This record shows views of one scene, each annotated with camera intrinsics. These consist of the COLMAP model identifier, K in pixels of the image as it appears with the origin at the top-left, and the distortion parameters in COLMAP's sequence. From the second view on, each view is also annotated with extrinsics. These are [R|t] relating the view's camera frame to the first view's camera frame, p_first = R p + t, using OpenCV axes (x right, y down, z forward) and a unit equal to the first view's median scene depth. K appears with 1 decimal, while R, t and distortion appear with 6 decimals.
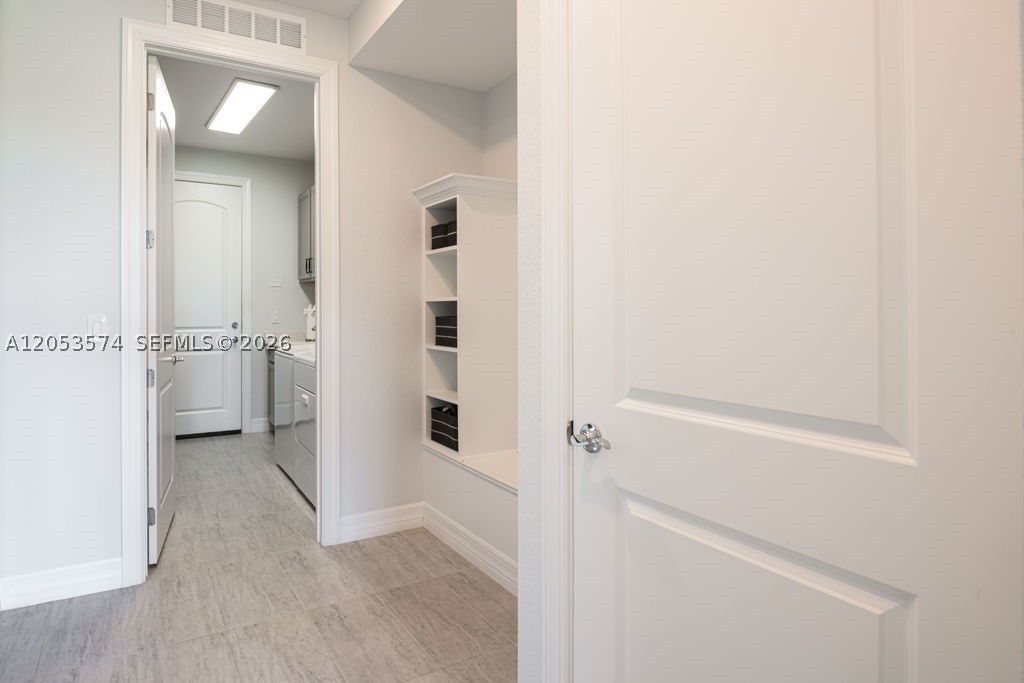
lens RADIAL K [[600.0, 0, 491.4], [0, 600.0, 307.3], [0, 0, 1]] dist [-0.026304, -0.000592]
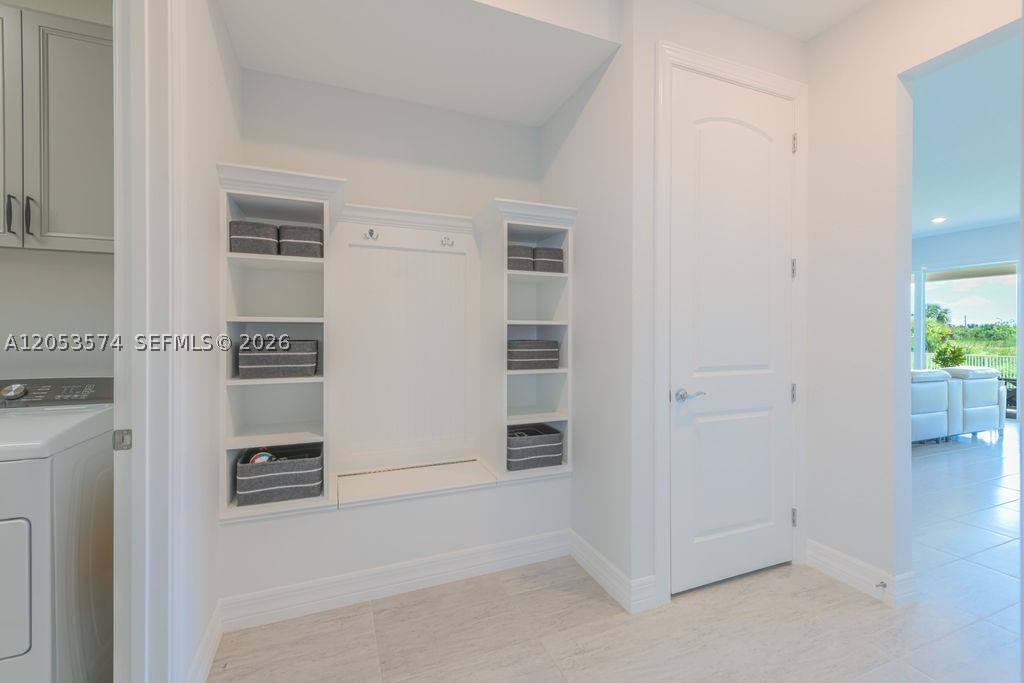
lens RADIAL K [[419.1, 0, 509.3], [0, 419.1, 338.9], [0, 0, 1]] dist [0.001973, 0.000068]
pose [[0.133962, -0.005858, 0.990969, -0.667829], [-0.002619, 0.999977, 0.006265, 0.008732], [-0.990983, -0.003434, 0.133944, 0.694440]]
